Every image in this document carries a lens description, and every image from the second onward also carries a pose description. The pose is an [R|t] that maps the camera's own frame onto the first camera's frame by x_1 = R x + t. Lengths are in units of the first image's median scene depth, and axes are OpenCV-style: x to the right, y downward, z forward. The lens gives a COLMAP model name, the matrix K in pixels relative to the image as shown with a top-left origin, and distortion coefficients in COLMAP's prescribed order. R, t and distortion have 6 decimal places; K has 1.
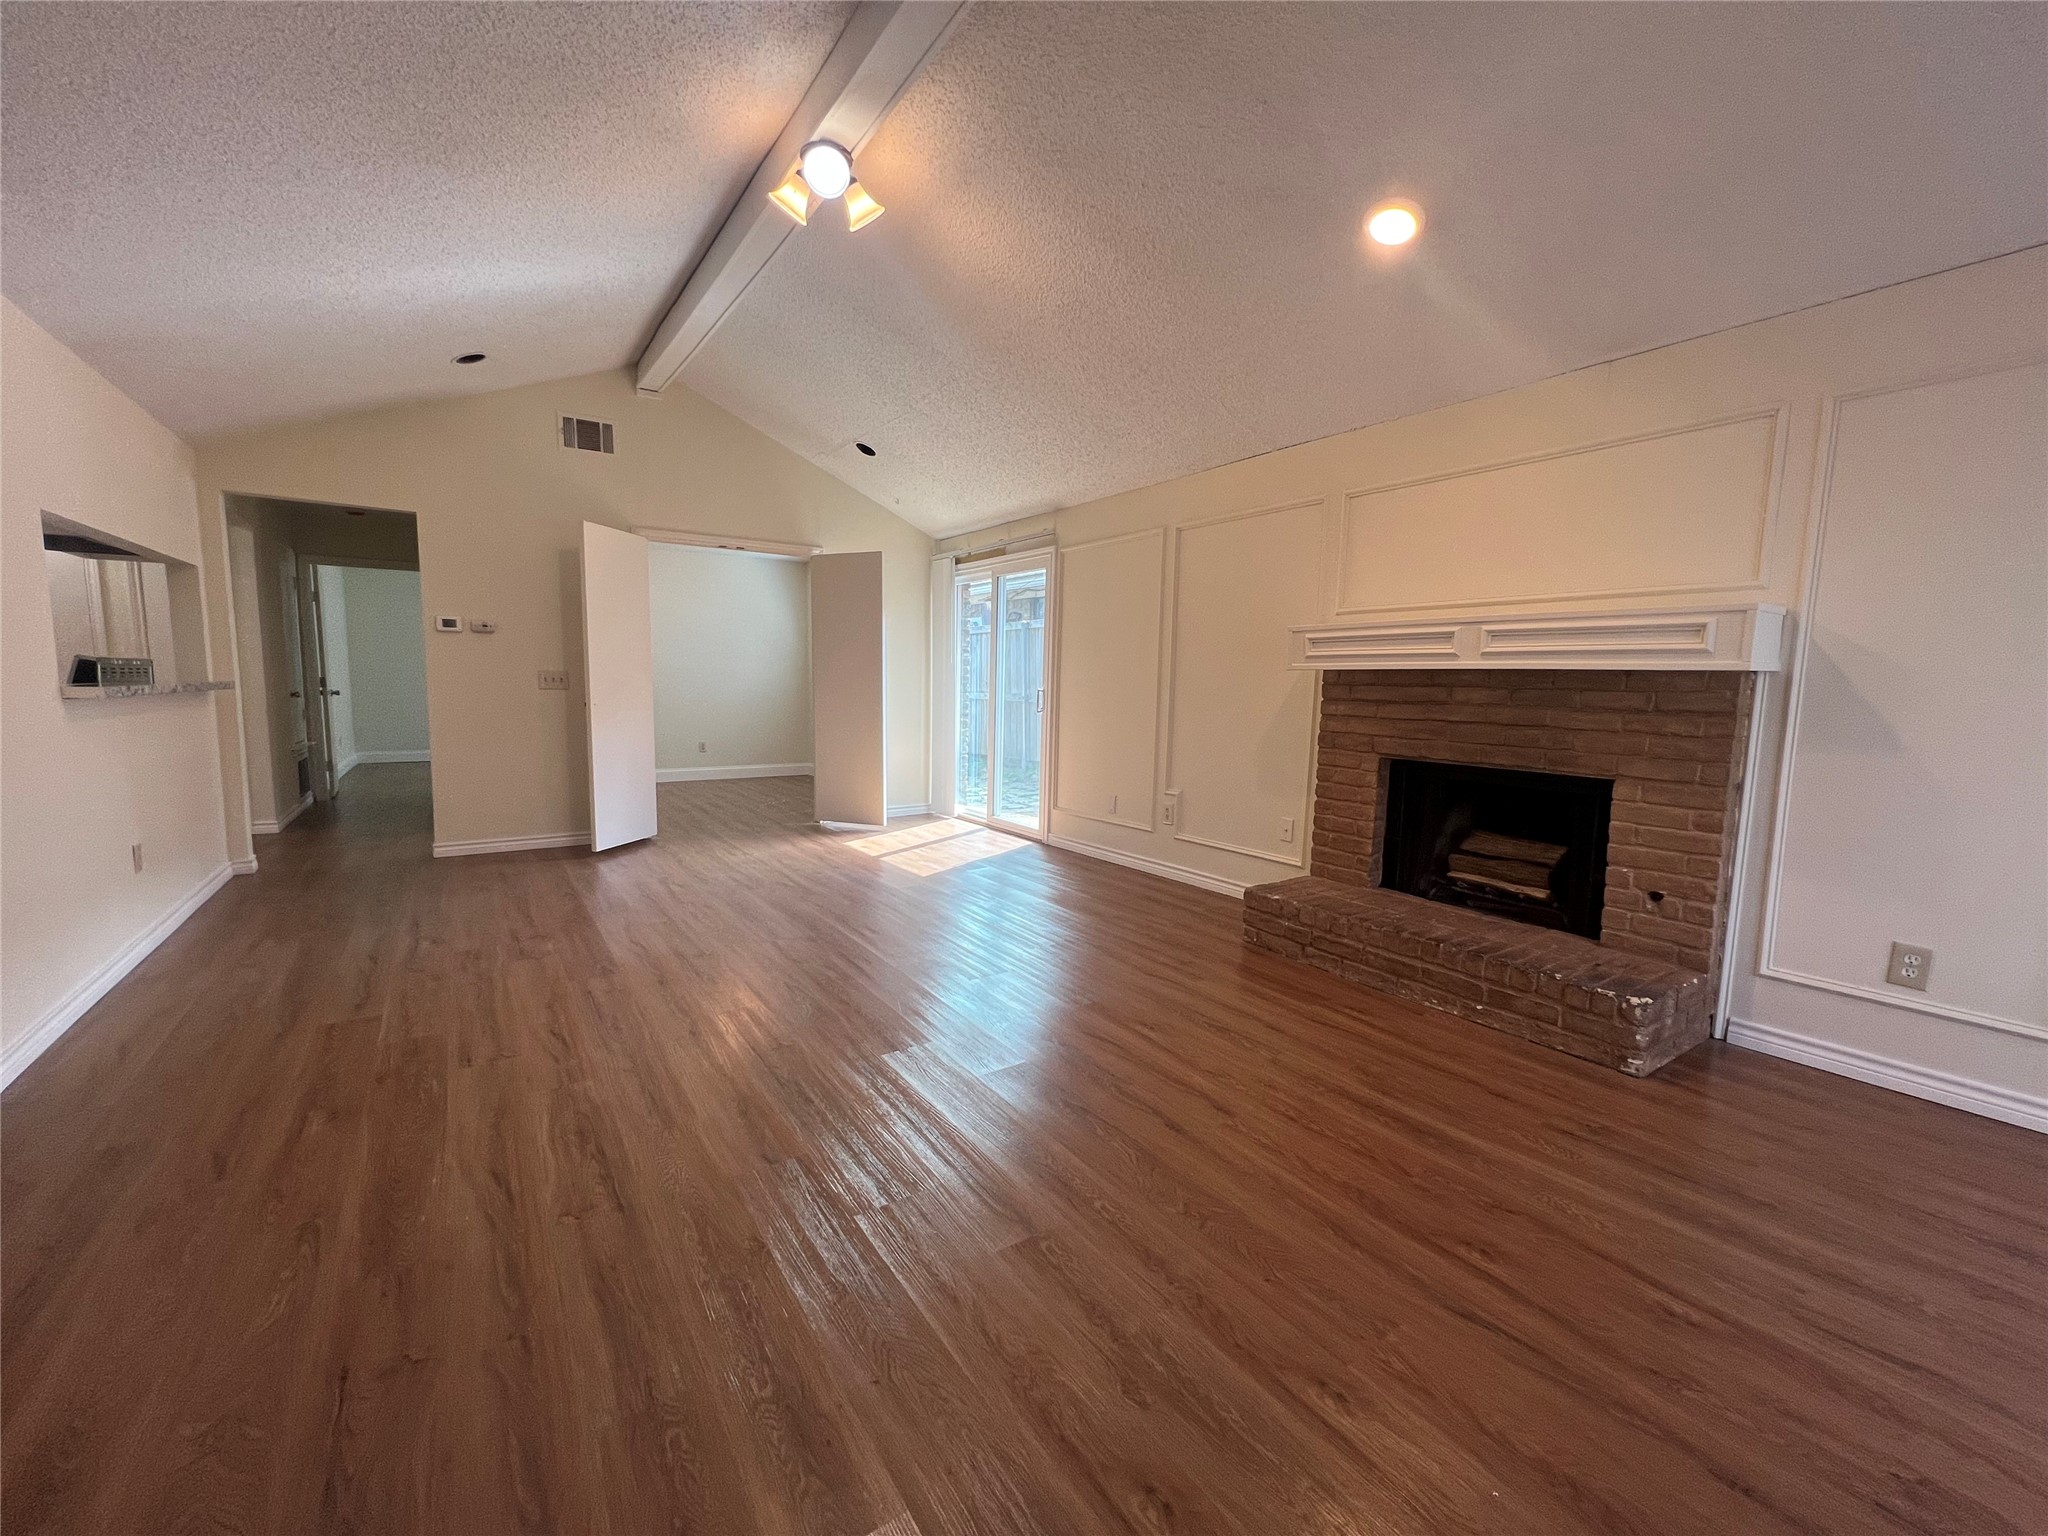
lens RADIAL K [[819.5, 0, 1028.7], [0, 819.5, 769.8], [0, 0, 1]] dist [-0.000655, 0.000262]
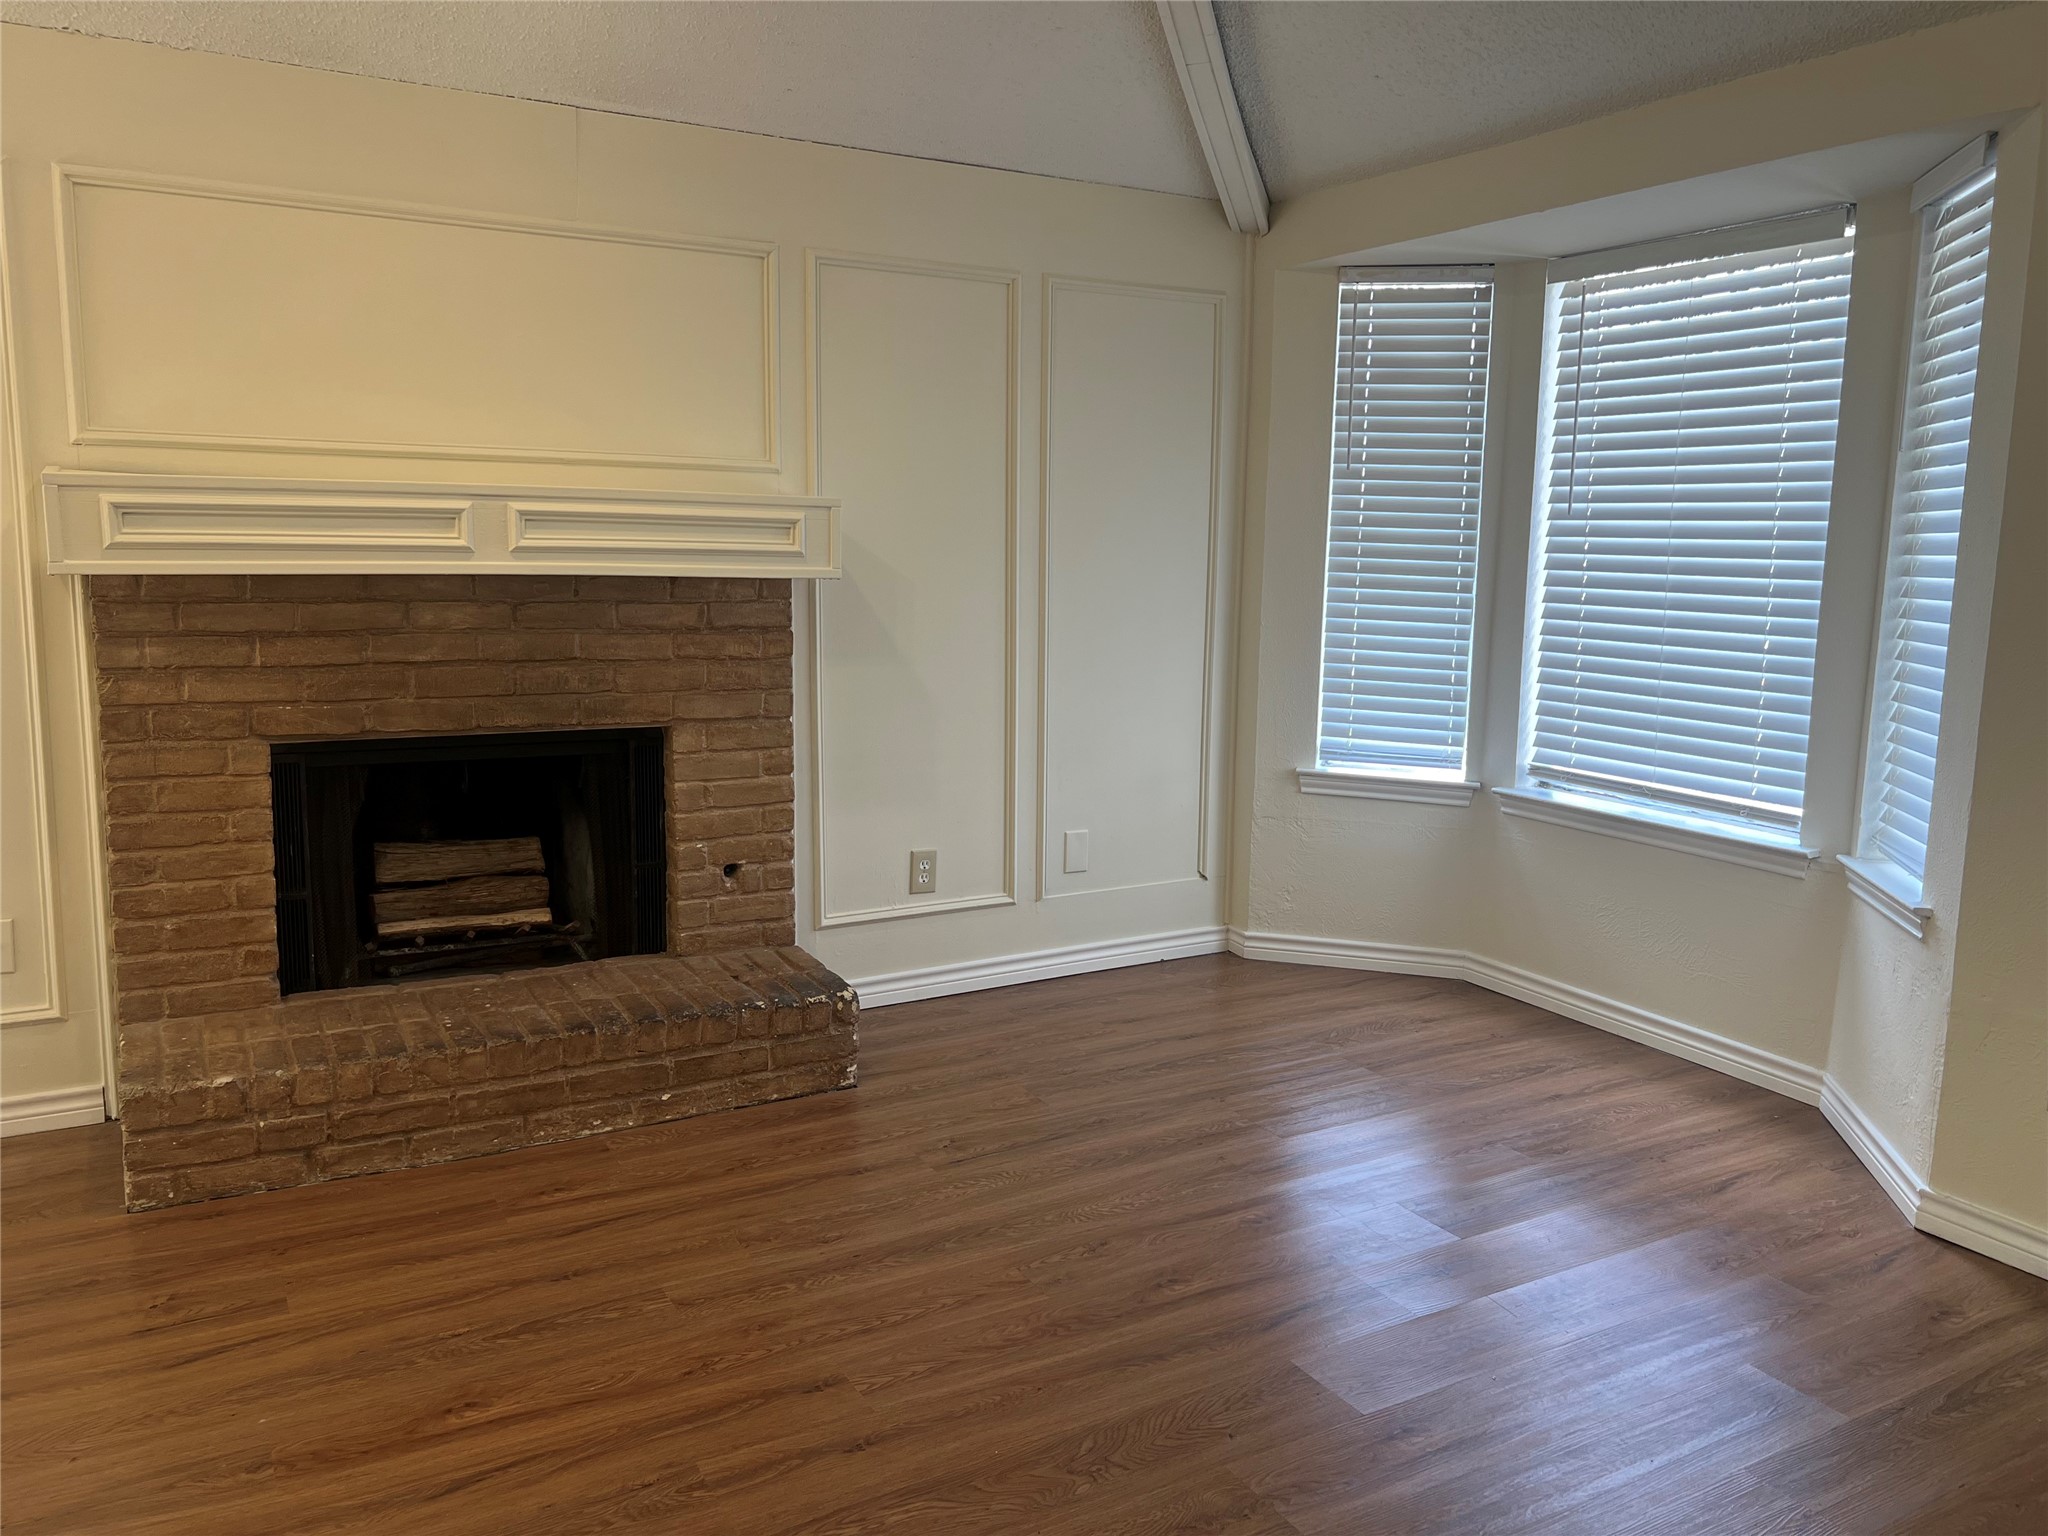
lens RADIAL K [[1547.0, 0, 1026.6], [0, 1547.0, 758.0], [0, 0, 1]] dist [0.070126, -0.076808]
pose [[0.090060, -0.158550, 0.983235, -0.520518], [0.093208, 0.984256, 0.150178, -0.118088], [-0.991565, 0.078120, 0.103420, 0.480381]]
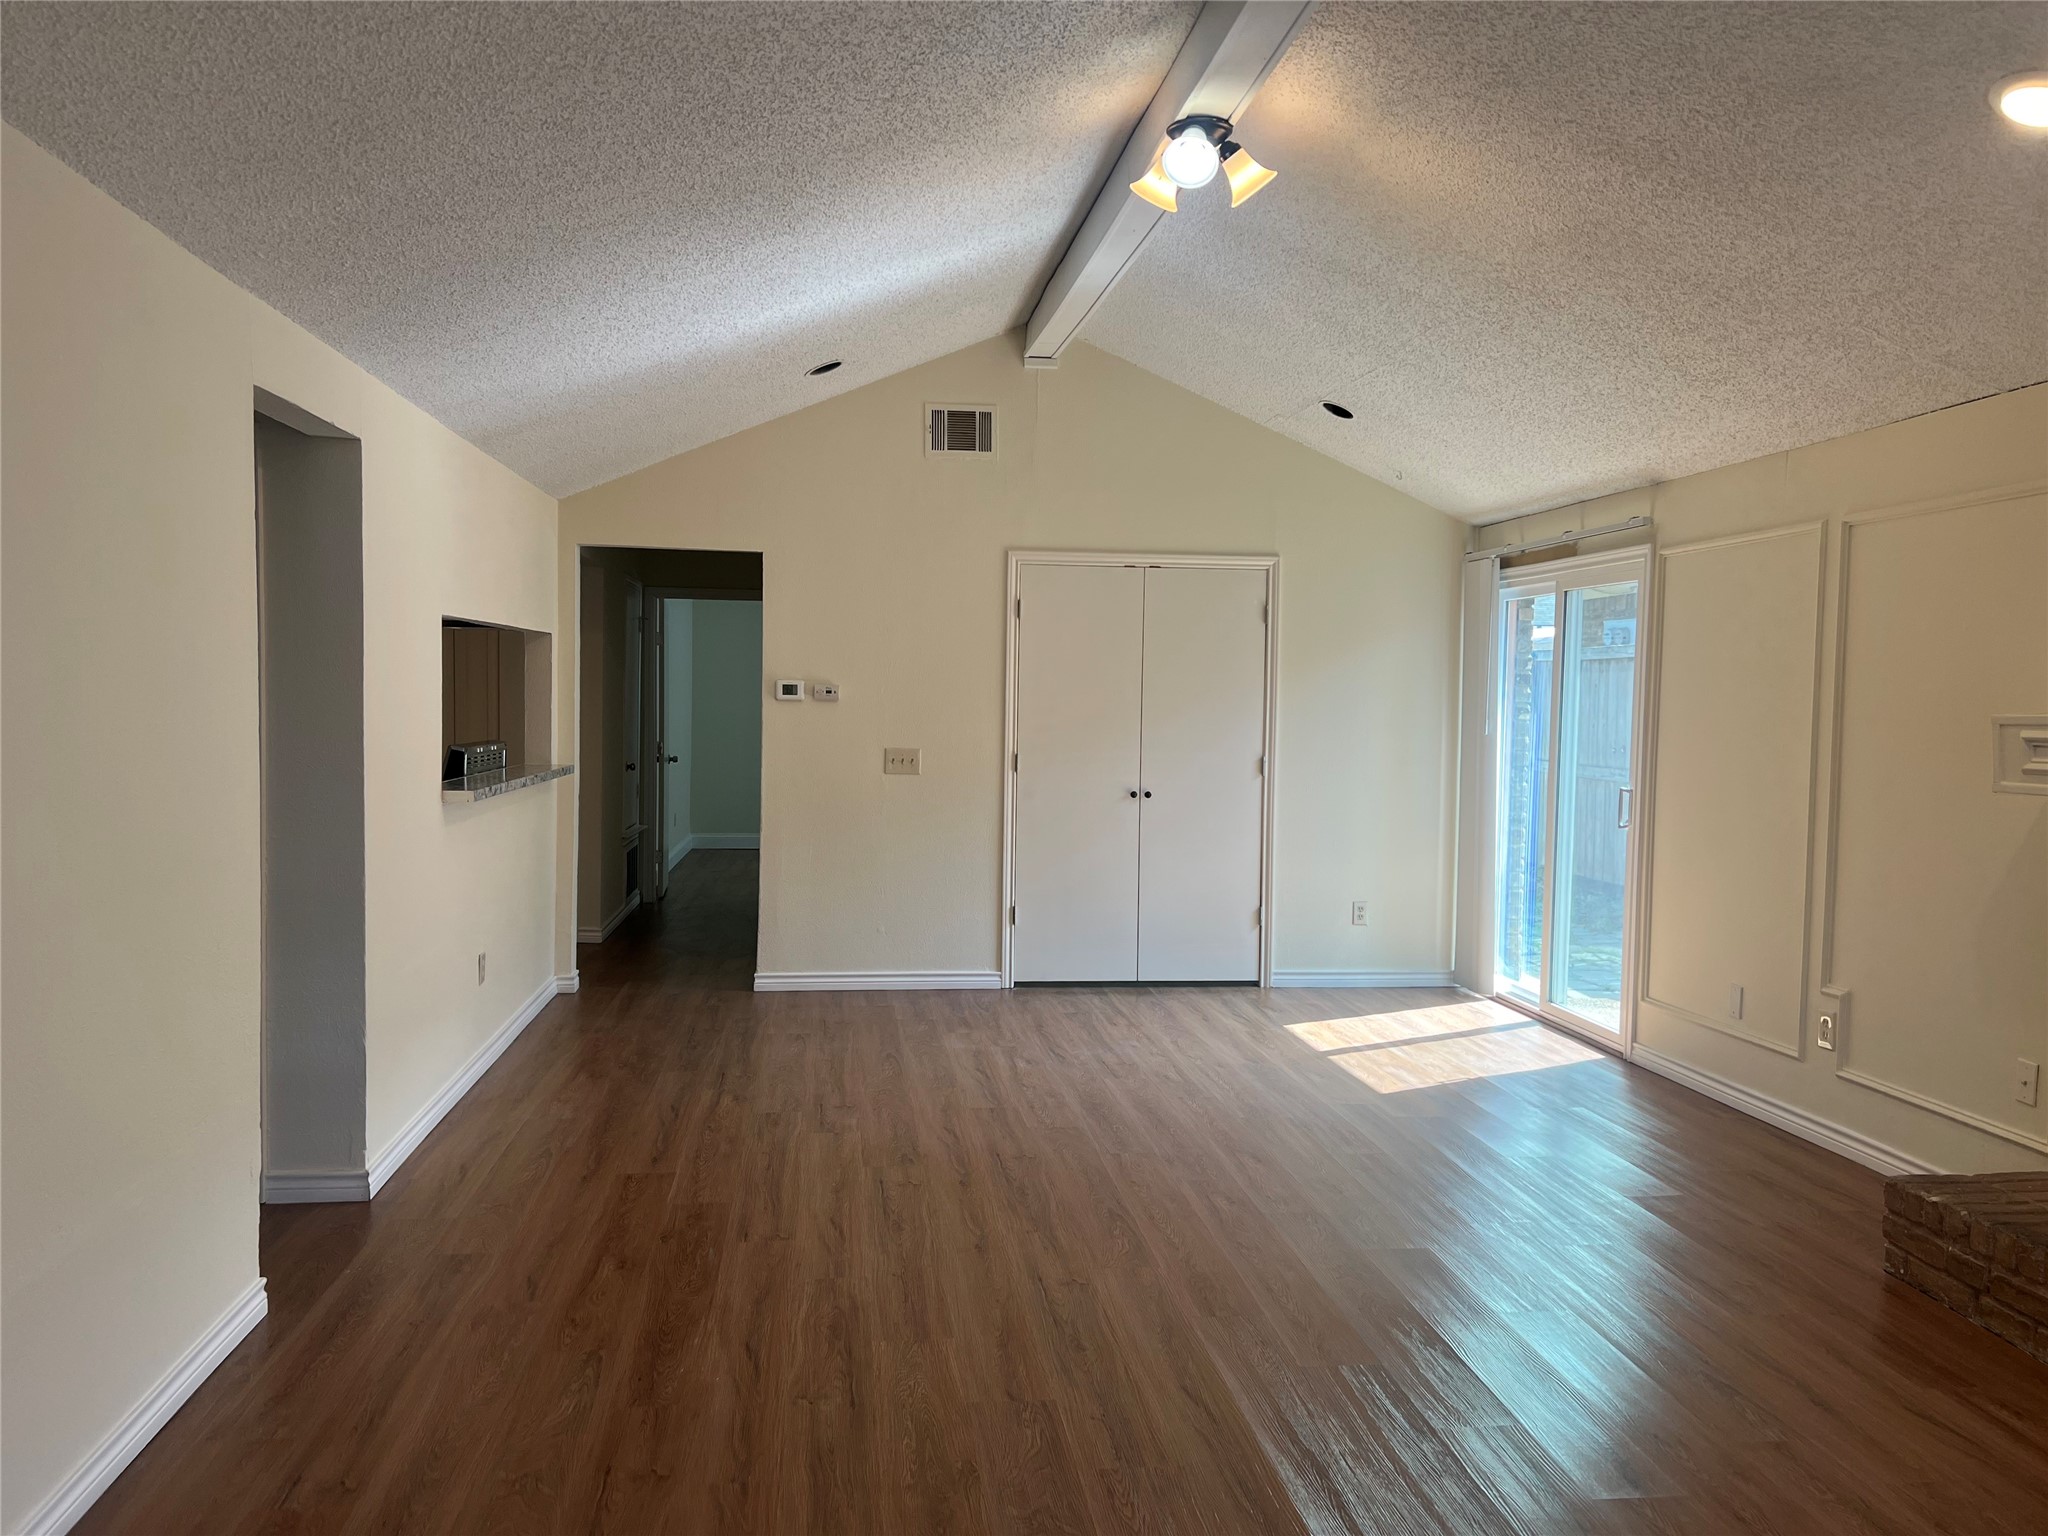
lens RADIAL K [[1547.0, 0, 1026.6], [0, 1547.0, 758.0], [0, 0, 1]] dist [0.070126, -0.076808]
pose [[0.886156, 0.016369, -0.463098, 0.260139], [-0.052107, 0.996557, -0.064483, -0.047001], [0.460448, 0.081273, 0.883958, -0.284656]]
